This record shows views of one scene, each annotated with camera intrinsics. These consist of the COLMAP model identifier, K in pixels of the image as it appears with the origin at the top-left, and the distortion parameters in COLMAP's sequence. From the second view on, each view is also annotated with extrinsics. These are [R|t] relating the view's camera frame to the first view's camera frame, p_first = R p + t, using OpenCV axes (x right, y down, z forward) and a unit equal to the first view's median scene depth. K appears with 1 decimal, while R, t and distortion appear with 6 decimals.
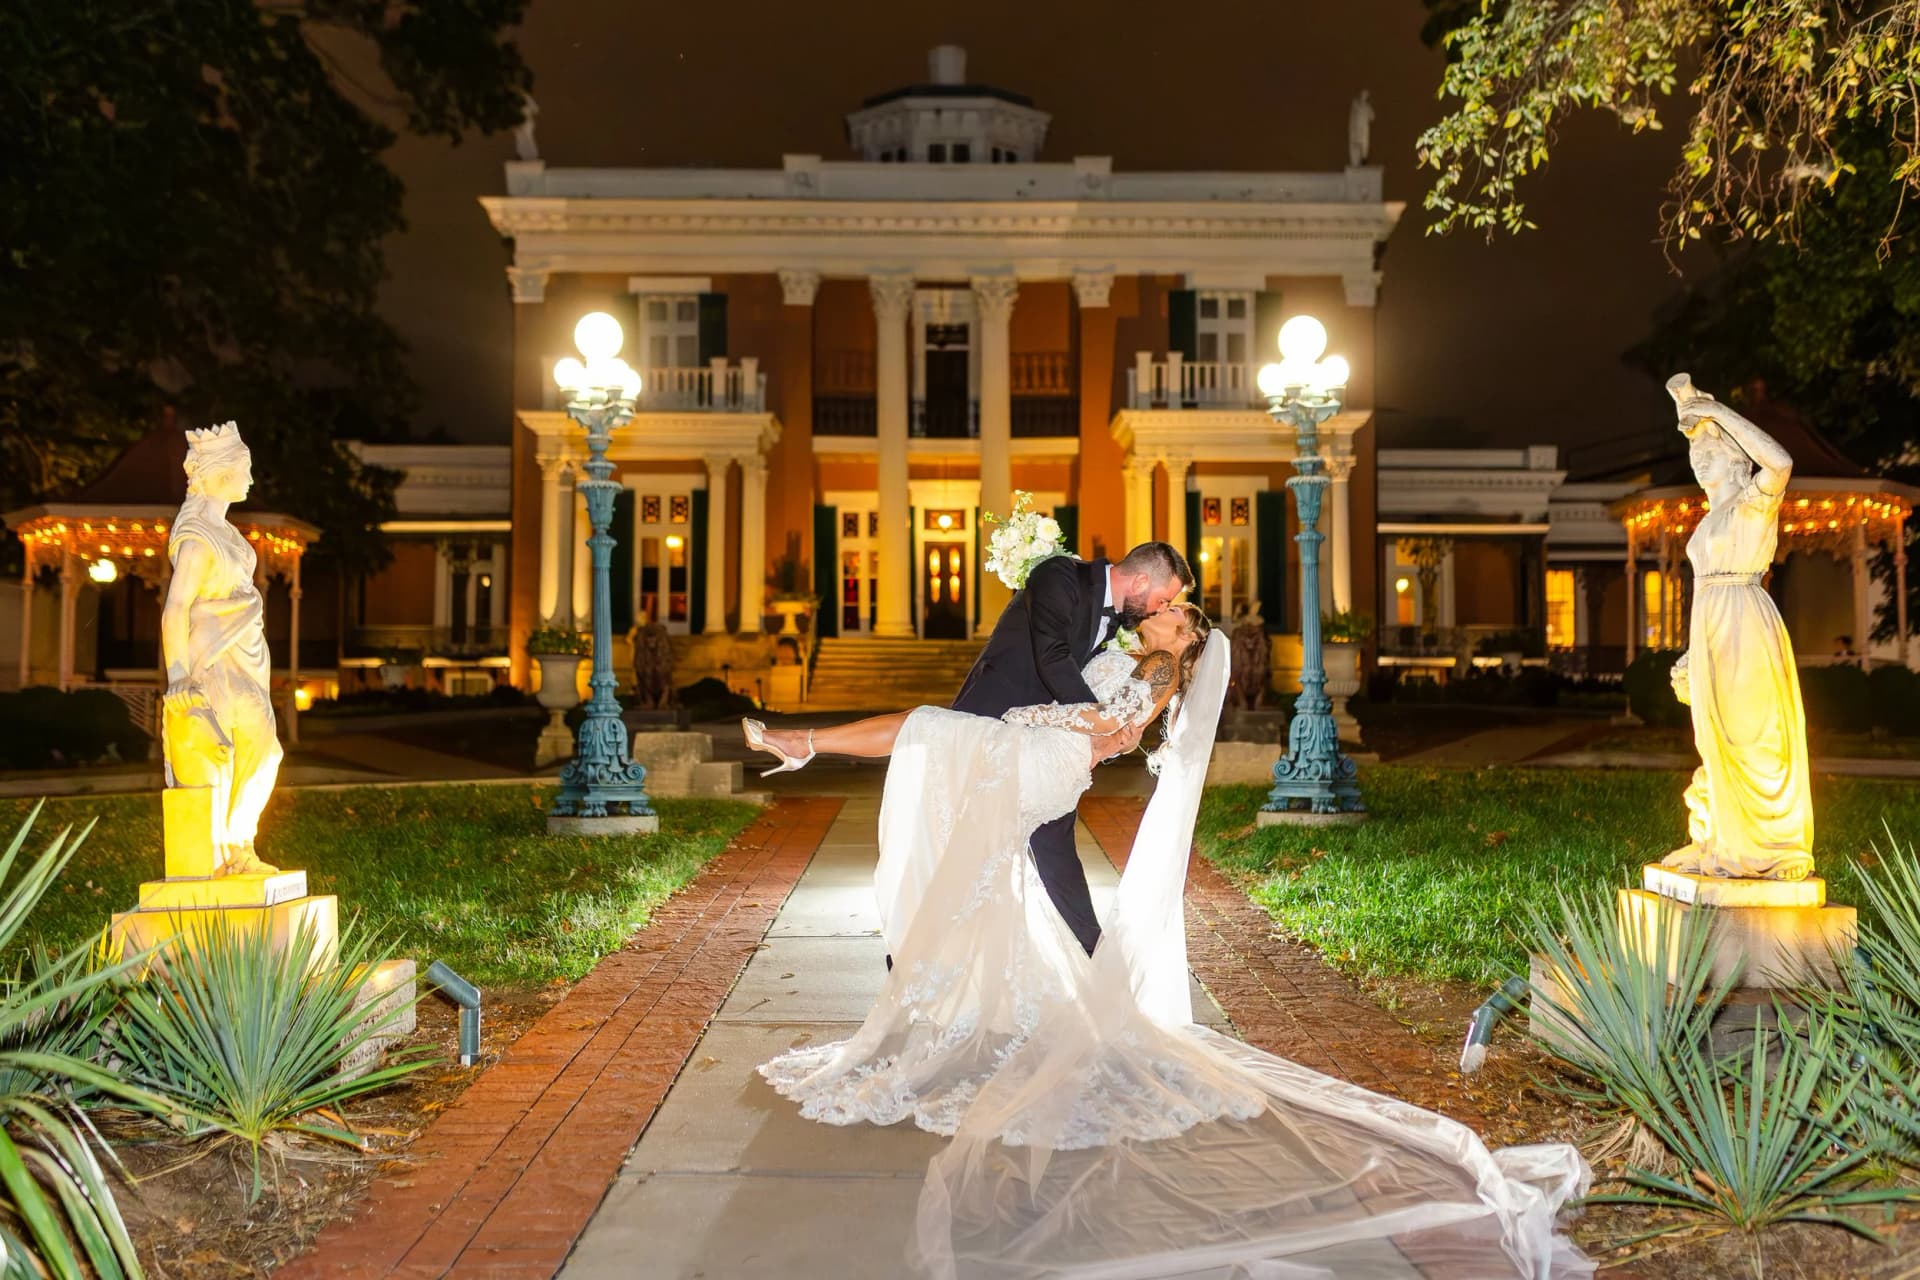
lens RADIAL K [[1959.7, 0, 979.5], [0, 1959.7, 663.4], [0, 0, 1]] dist [0.004131, -0.027223]
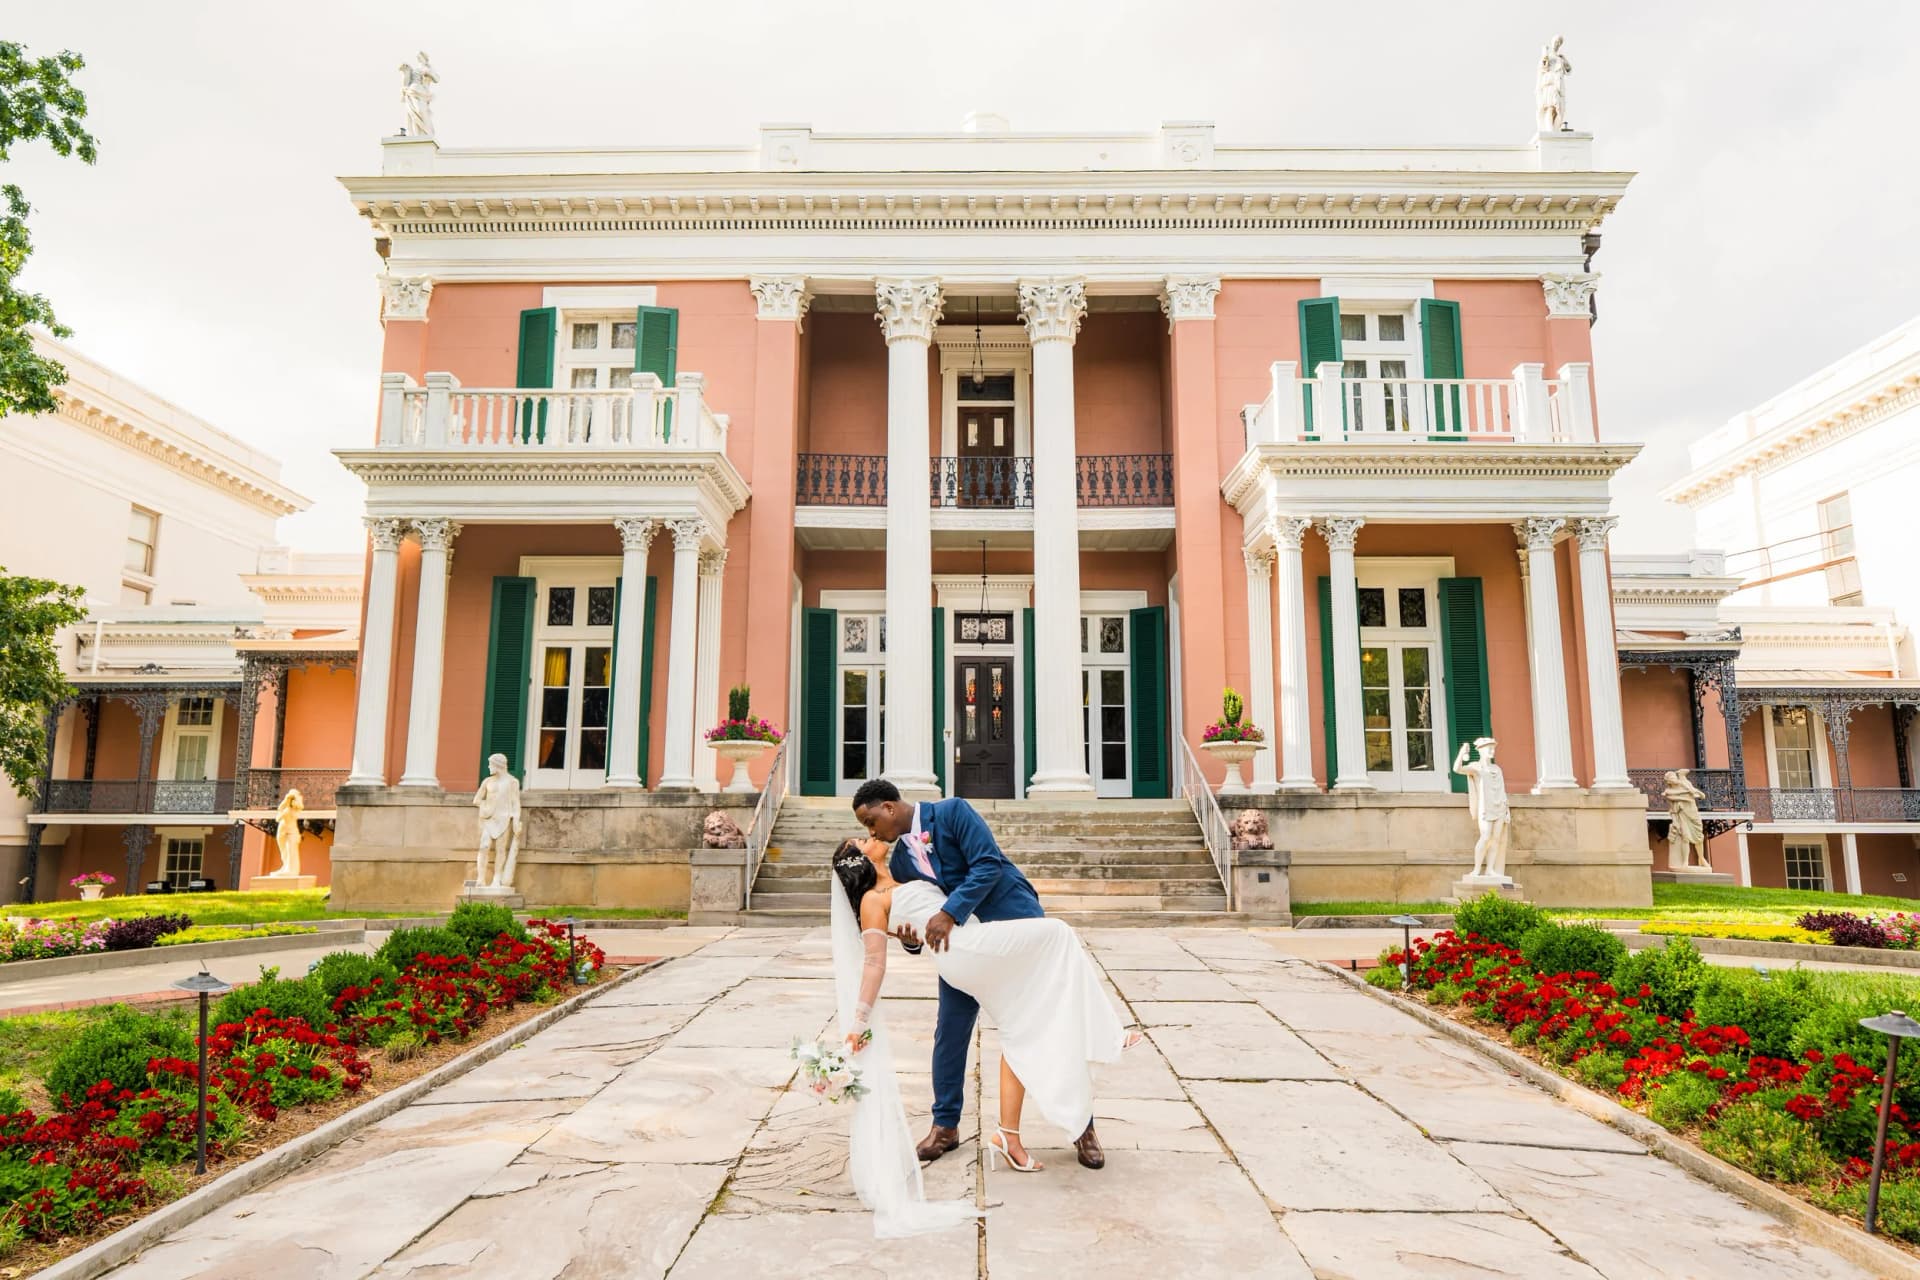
lens RADIAL K [[1327.1, 0, 960.0], [0, 1327.1, 640.0], [0, 0, 1]] dist [-0.045386, 0.003261]
pose [[0.998880, -0.004193, -0.047128, -0.003777], [-0.000721, 0.994601, -0.103774, -0.017728], [0.047309, 0.103692, 0.993484, 0.526273]]
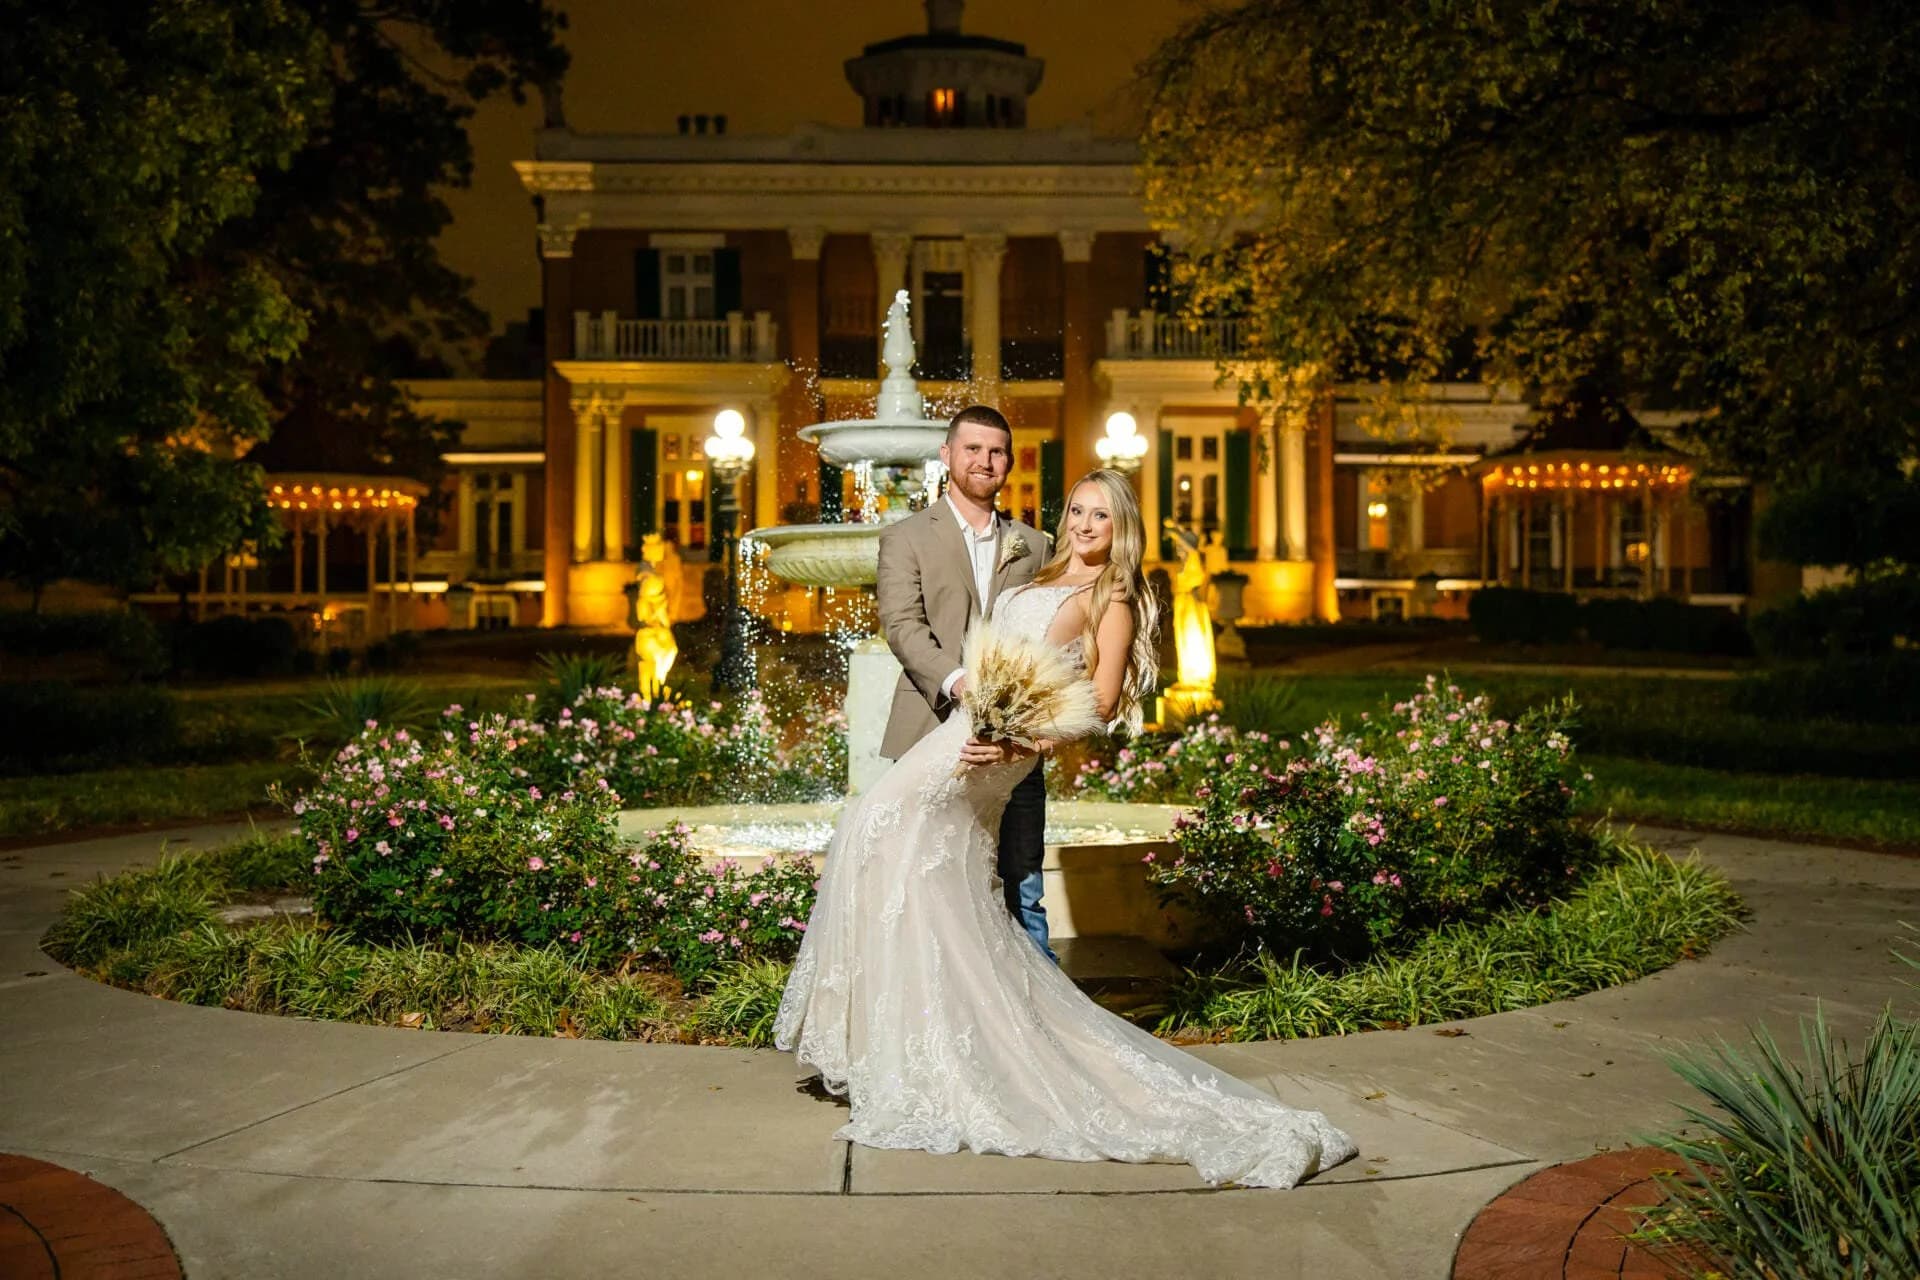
lens RADIAL K [[1995.8, 0, 960.0], [0, 1995.8, 640.0], [0, 0, 1]] dist [0.011655, 0.012687]
pose [[0.999946, -0.001775, -0.010253, 0.004508], [0.002073, 0.999574, 0.029110, -0.003390], [0.010197, -0.029130, 0.999524, -0.113709]]
